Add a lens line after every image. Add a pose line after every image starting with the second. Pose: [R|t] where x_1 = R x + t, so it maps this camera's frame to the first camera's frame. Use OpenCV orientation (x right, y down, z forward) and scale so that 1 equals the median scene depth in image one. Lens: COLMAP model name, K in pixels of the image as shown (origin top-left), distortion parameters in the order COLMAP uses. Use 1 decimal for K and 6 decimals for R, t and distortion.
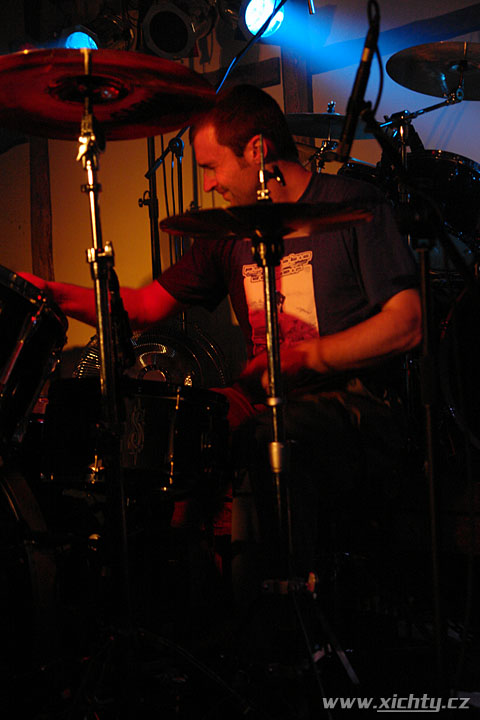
lens RADIAL K [[1263.2, 0, 240.0], [0, 1263.2, 360.0], [0, 0, 1]] dist [0.111412, -0.082834]
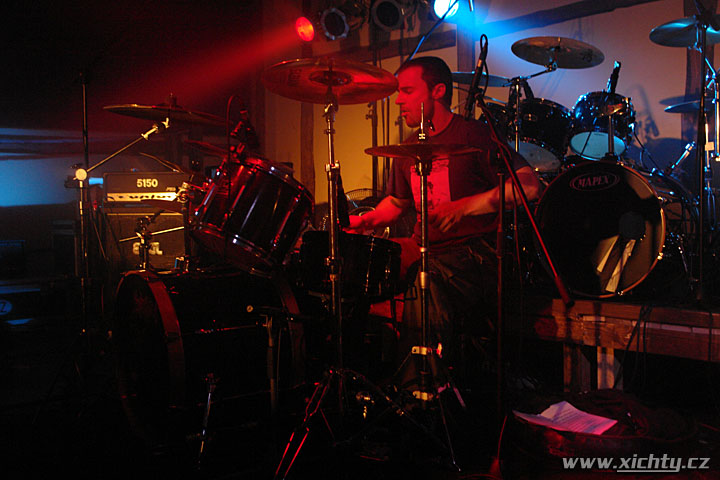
lens RADIAL K [[809.5, 0, 360.7], [0, 809.5, 210.2], [0, 0, 1]] dist [0.164854, -0.001146]
pose [[0.995400, 0.038463, -0.087746, 0.023771], [-0.038153, 0.999258, 0.005205, -0.017374], [0.087881, -0.001833, 0.996129, -0.117038]]
